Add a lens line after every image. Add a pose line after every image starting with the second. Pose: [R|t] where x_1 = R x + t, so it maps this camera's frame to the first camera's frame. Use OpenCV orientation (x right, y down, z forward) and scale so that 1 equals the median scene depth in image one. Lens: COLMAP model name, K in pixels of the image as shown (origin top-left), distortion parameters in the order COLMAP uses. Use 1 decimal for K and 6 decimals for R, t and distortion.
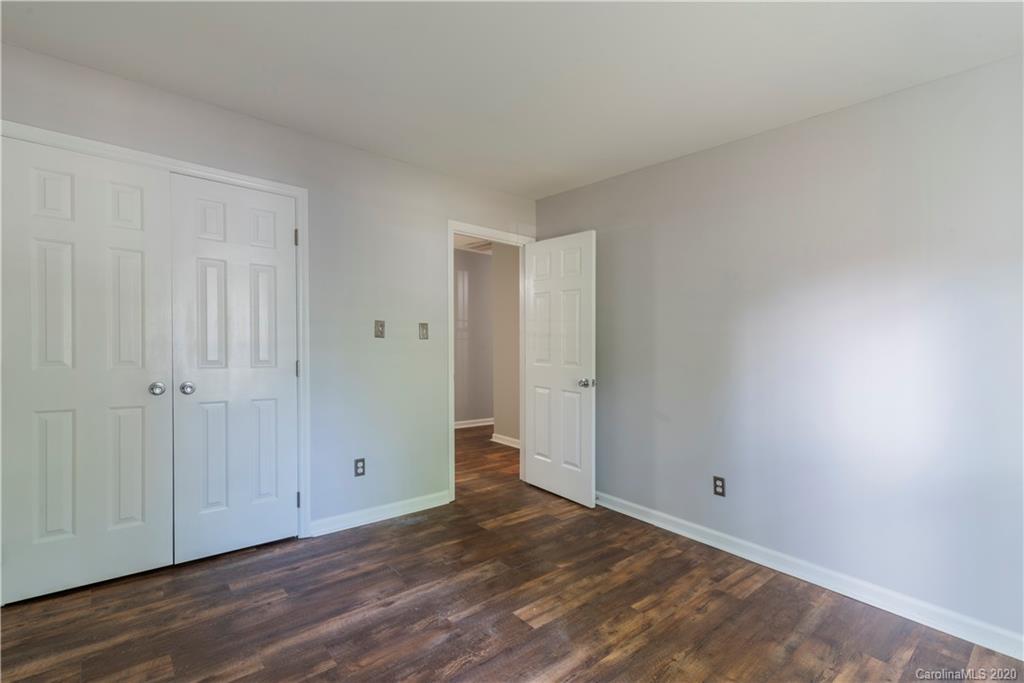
lens RADIAL K [[476.9, 0, 499.1], [0, 476.9, 338.3], [0, 0, 1]] dist [0.011112, -0.000860]
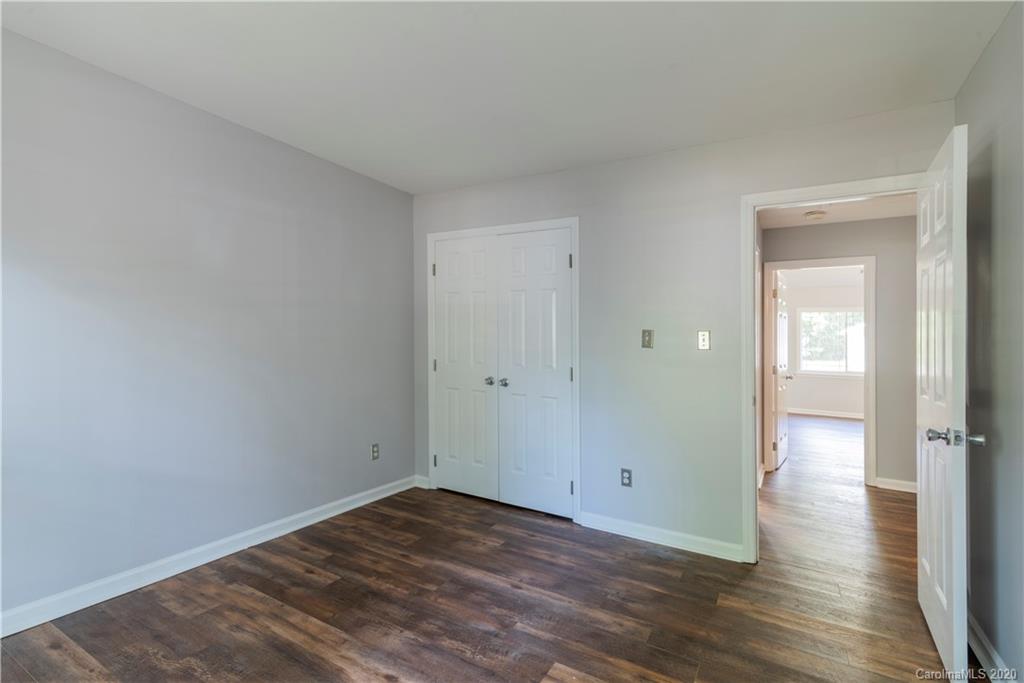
lens RADIAL K [[469.7, 0, 515.6], [0, 469.7, 359.7], [0, 0, 1]] dist [0.013420, -0.000185]
pose [[0.334418, 0.014704, -0.942310, 0.708598], [-0.014990, 0.999835, 0.010282, 0.021519], [0.942306, 0.010687, 0.334583, 0.575413]]
